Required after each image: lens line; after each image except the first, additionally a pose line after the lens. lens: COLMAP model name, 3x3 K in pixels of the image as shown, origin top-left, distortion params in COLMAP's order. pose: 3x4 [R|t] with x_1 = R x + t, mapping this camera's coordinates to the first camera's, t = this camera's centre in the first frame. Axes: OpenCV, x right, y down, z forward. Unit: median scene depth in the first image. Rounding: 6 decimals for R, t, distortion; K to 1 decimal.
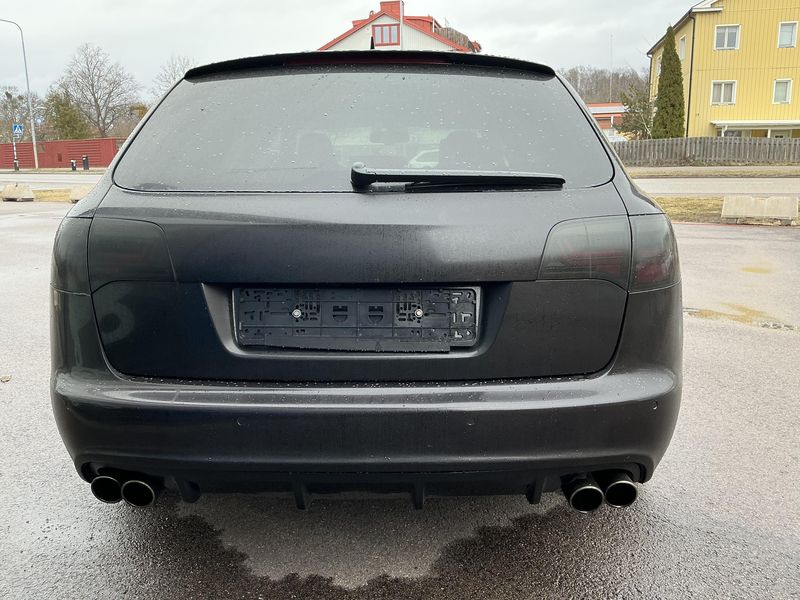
lens RADIAL K [[660.1, 0, 402.0], [0, 660.1, 295.6], [0, 0, 1]] dist [0.037635, -0.070843]
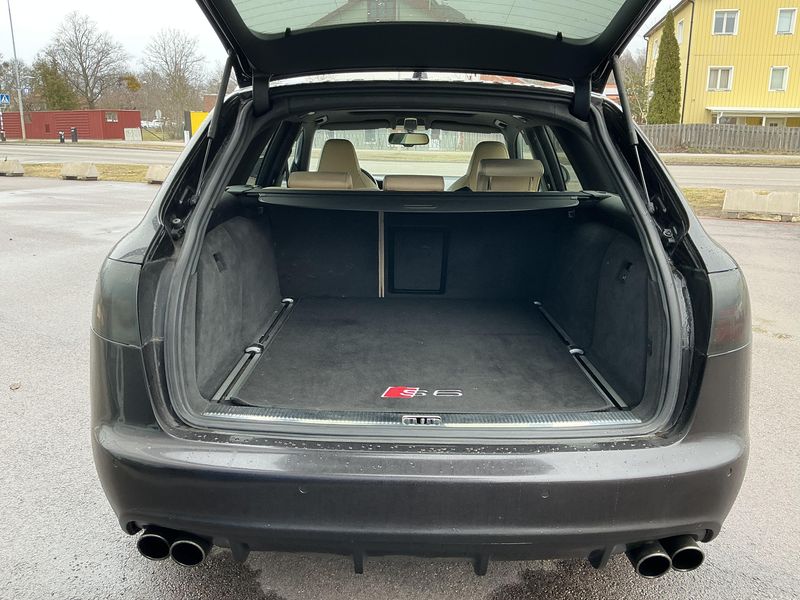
lens RADIAL K [[660.1, 0, 401.7], [0, 660.1, 296.3], [0, 0, 1]] dist [0.037635, -0.070843]
pose [[0.999655, 0.019363, 0.017759, -0.109701], [-0.019968, 0.999204, 0.034526, -0.107296], [-0.017076, -0.034868, 0.999246, 0.051230]]
